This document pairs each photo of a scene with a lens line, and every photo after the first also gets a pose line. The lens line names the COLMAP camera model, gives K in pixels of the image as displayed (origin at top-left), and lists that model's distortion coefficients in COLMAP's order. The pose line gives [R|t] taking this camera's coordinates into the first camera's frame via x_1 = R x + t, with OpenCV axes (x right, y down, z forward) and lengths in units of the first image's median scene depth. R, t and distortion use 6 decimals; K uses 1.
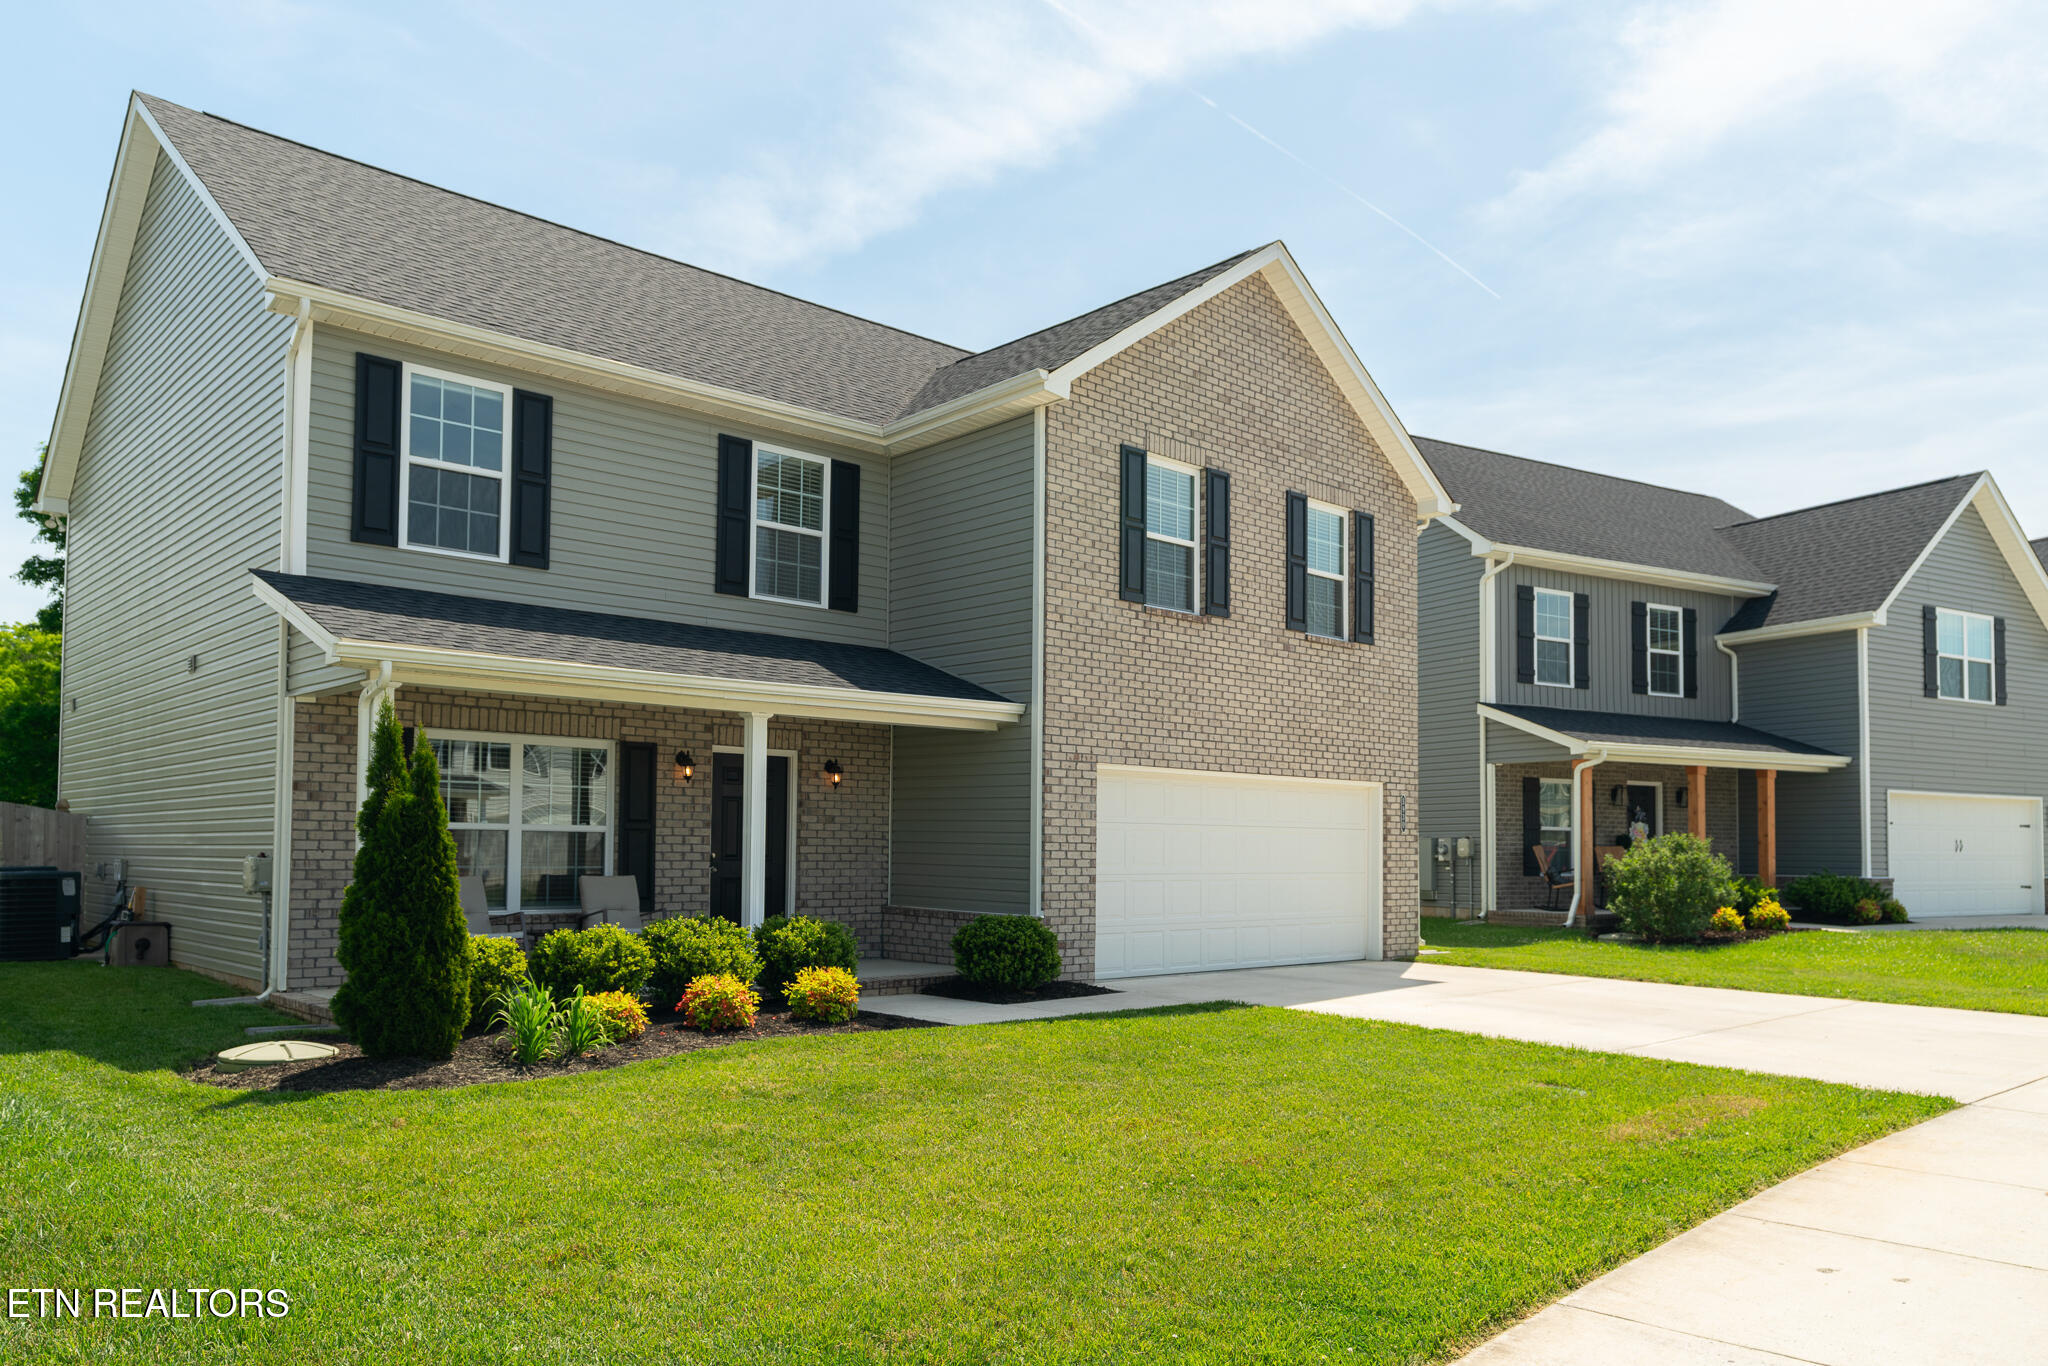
lens RADIAL K [[1472.9, 0, 1032.1], [0, 1472.9, 791.9], [0, 0, 1]] dist [0.006127, 0.001155]
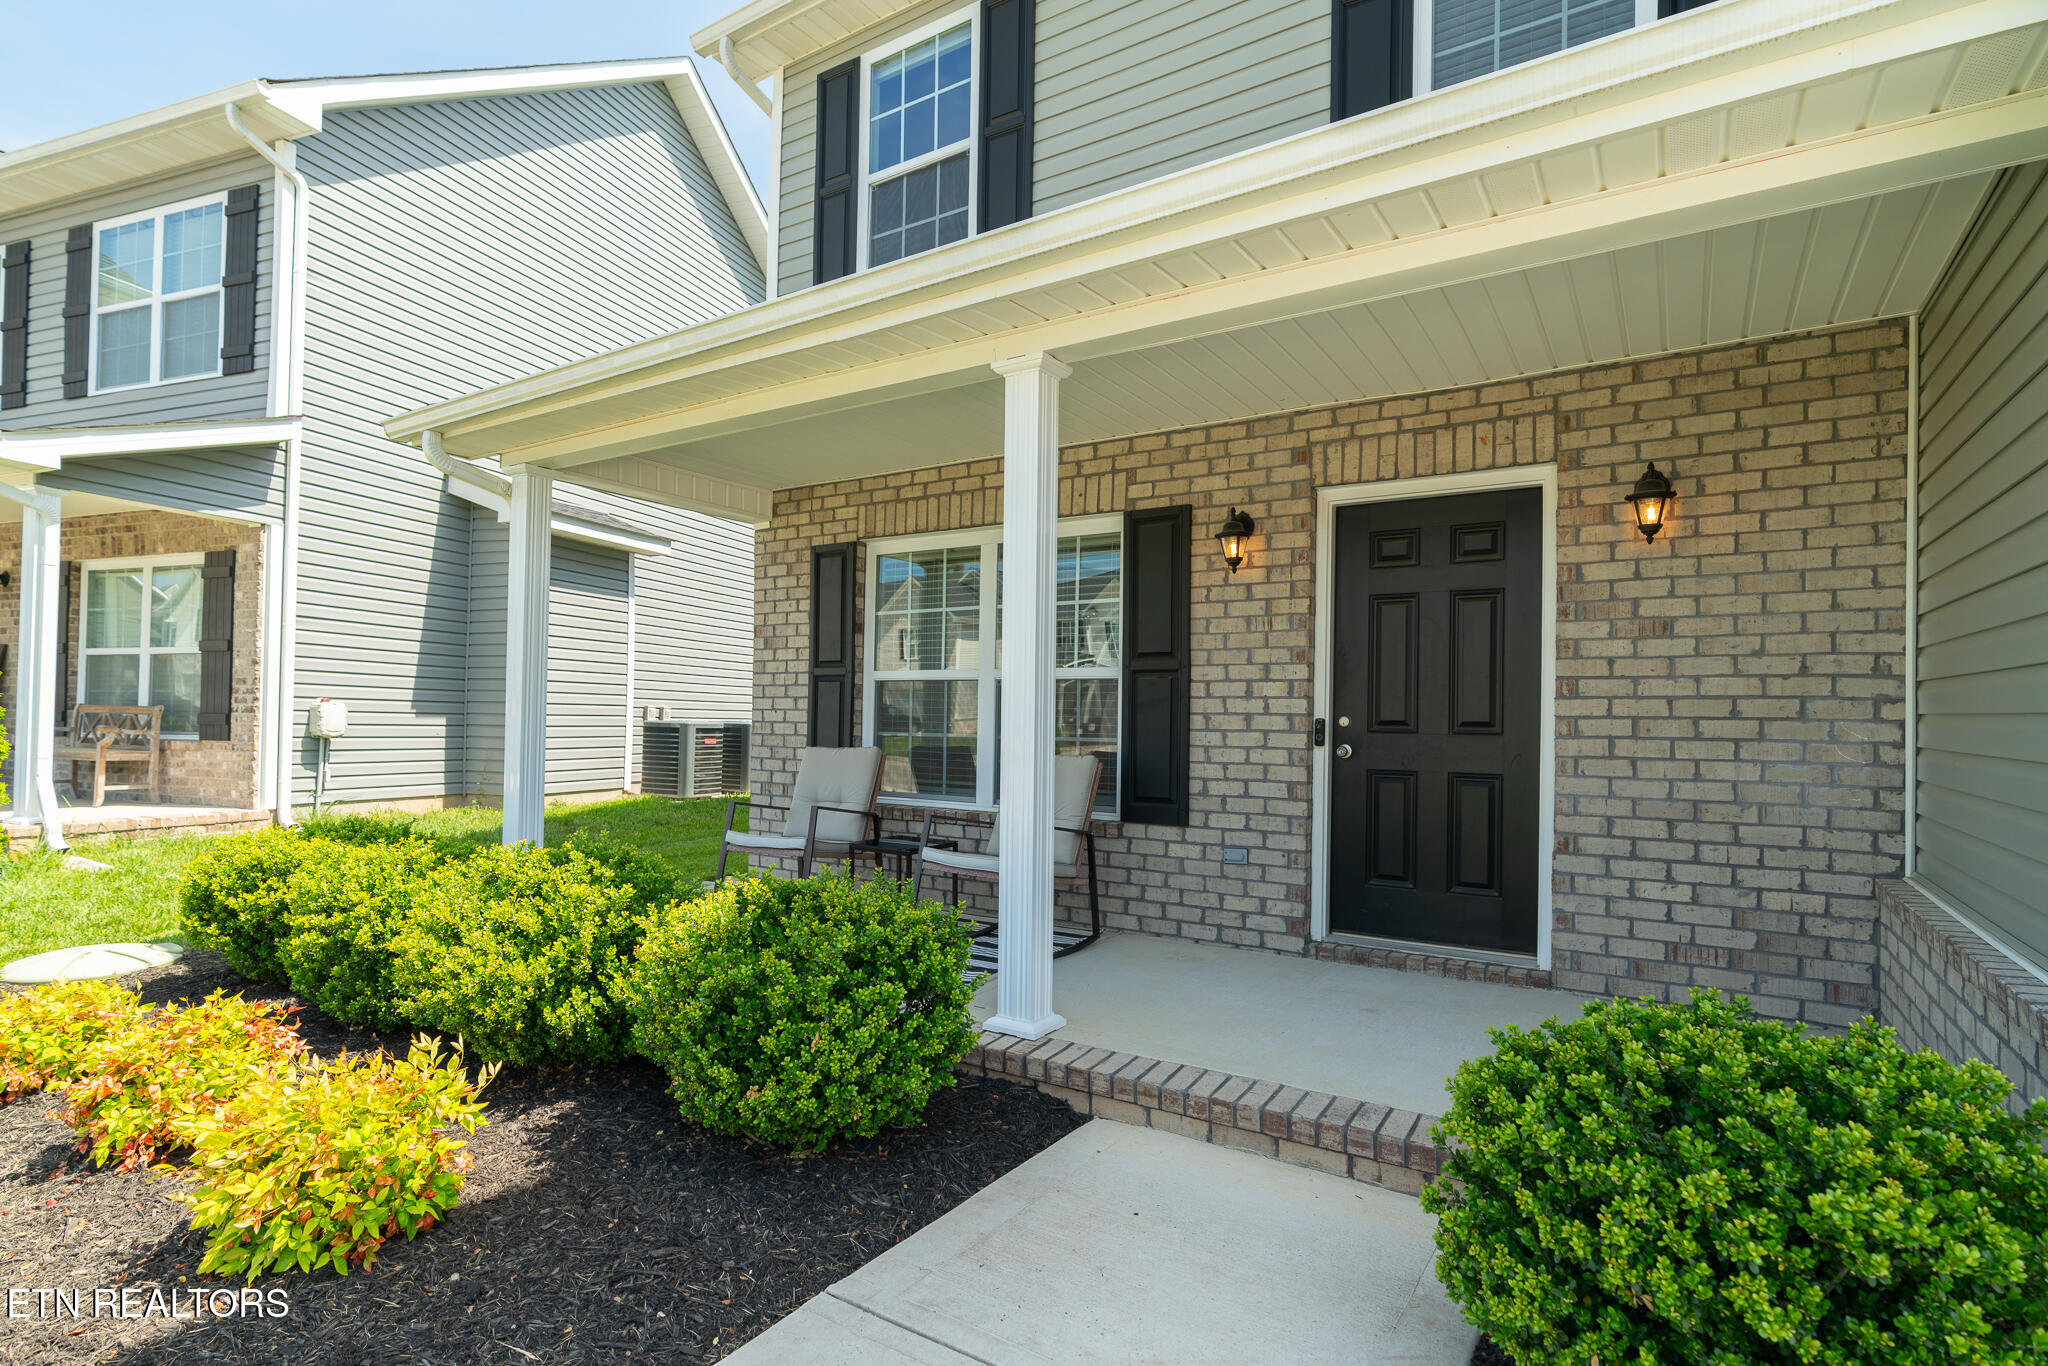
lens RADIAL K [[1018.6, 0, 1027.5], [0, 1018.6, 710.6], [0, 0, 1]] dist [-0.010819, 0.000068]
pose [[0.265956, -0.016587, -0.963842, 0.074081], [0.024820, 0.999638, -0.010354, 0.041182], [0.963665, -0.021169, 0.266272, 0.829235]]
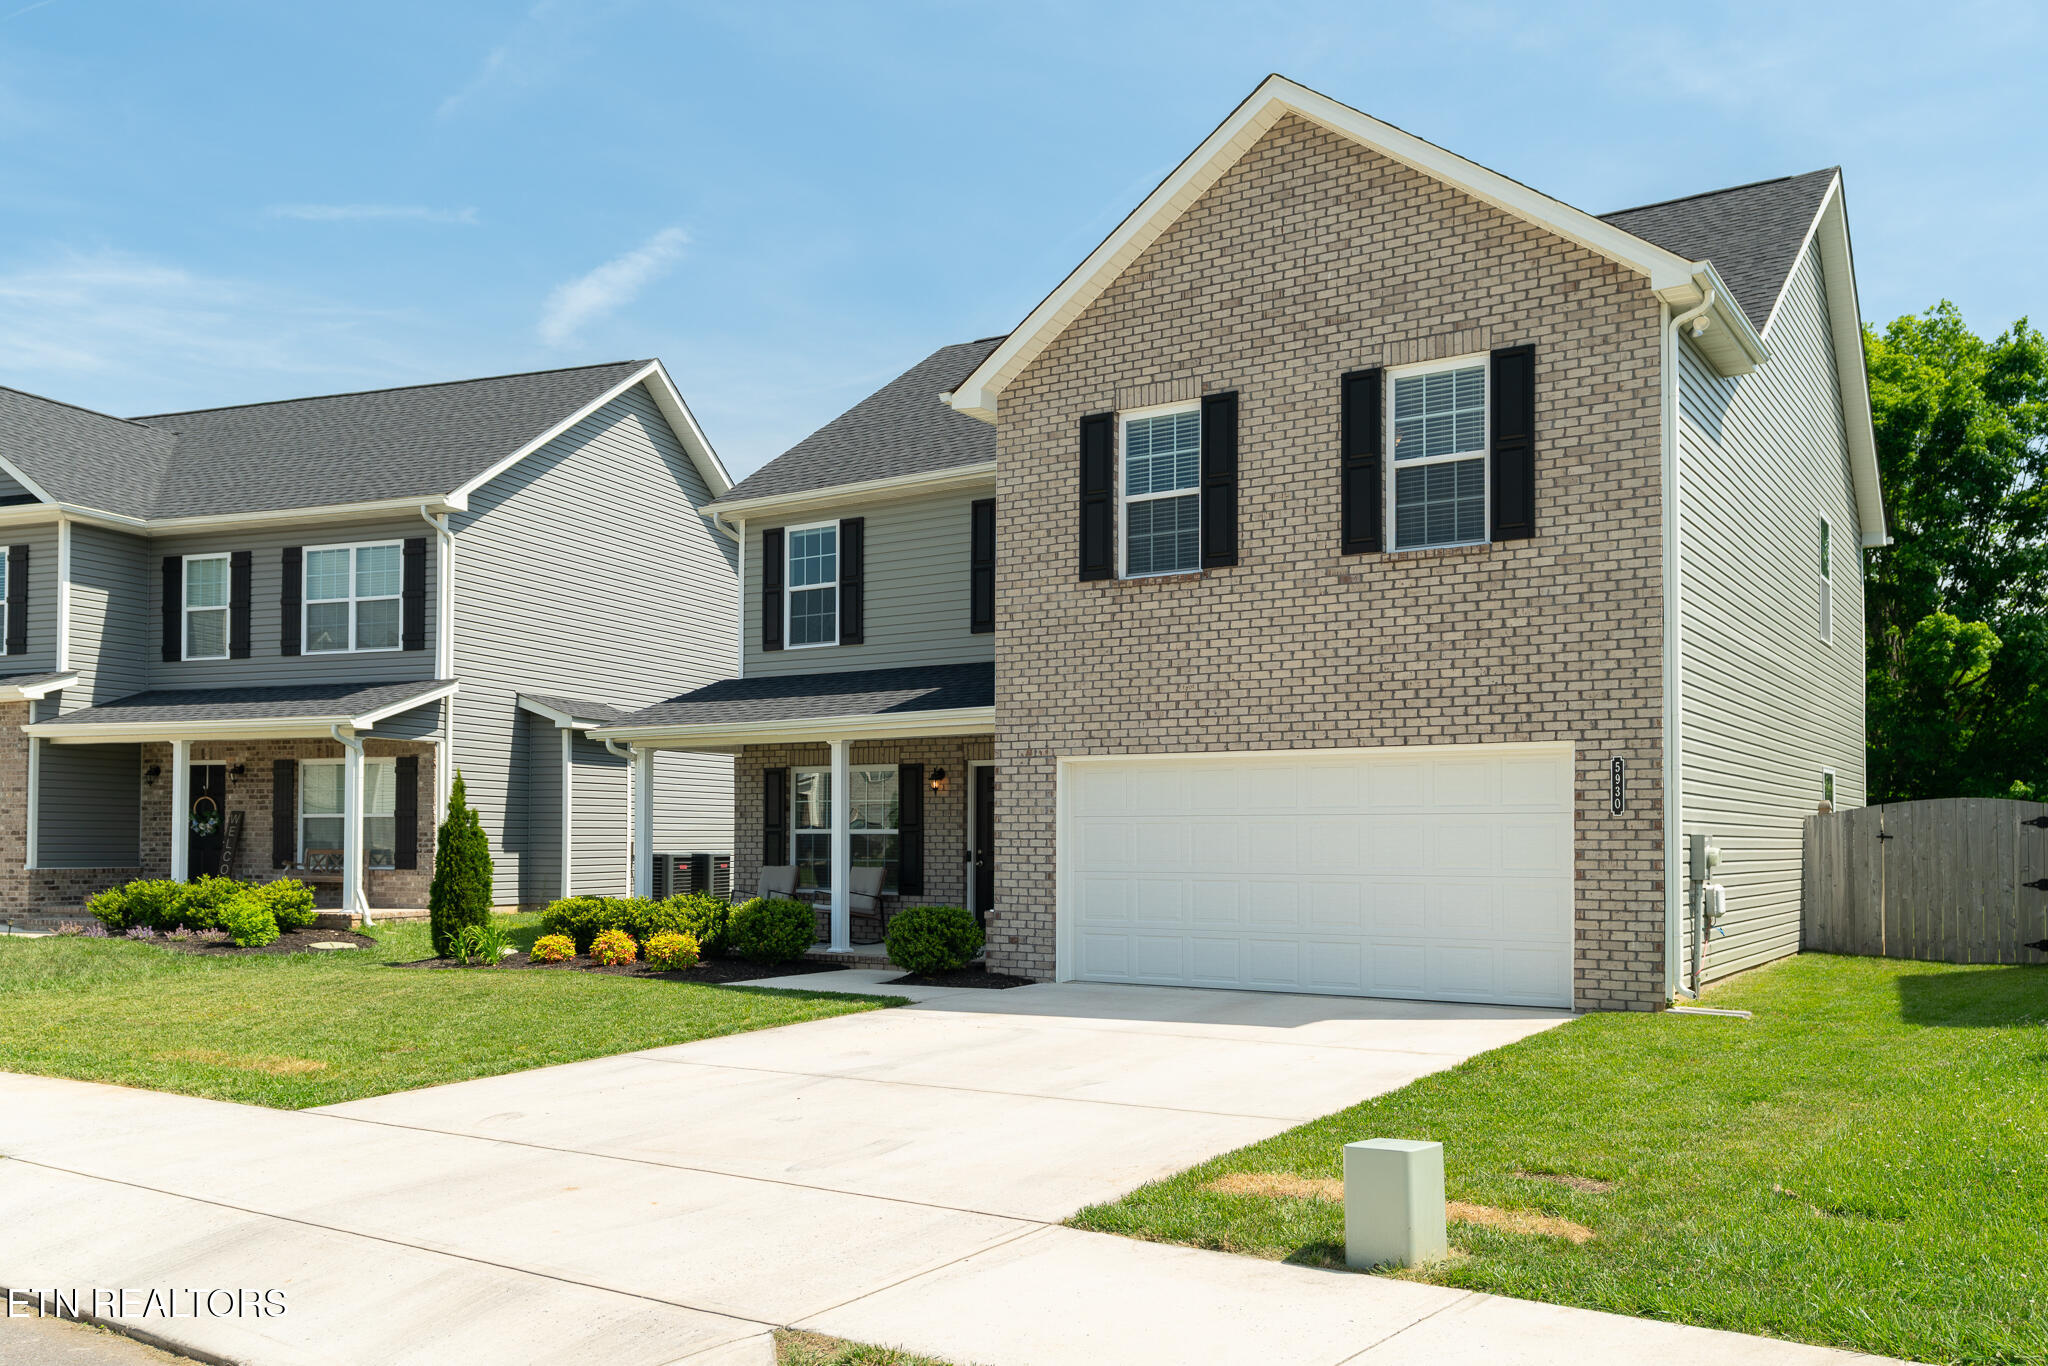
lens RADIAL K [[1574.5, 0, 1031.8], [0, 1574.5, 798.7], [0, 0, 1]] dist [0.006985, 0.002484]
pose [[0.254429, -0.033548, -0.966509, 1.057829], [0.040662, 0.998885, -0.023967, 0.032931], [0.966236, -0.033202, 0.255510, 0.727399]]
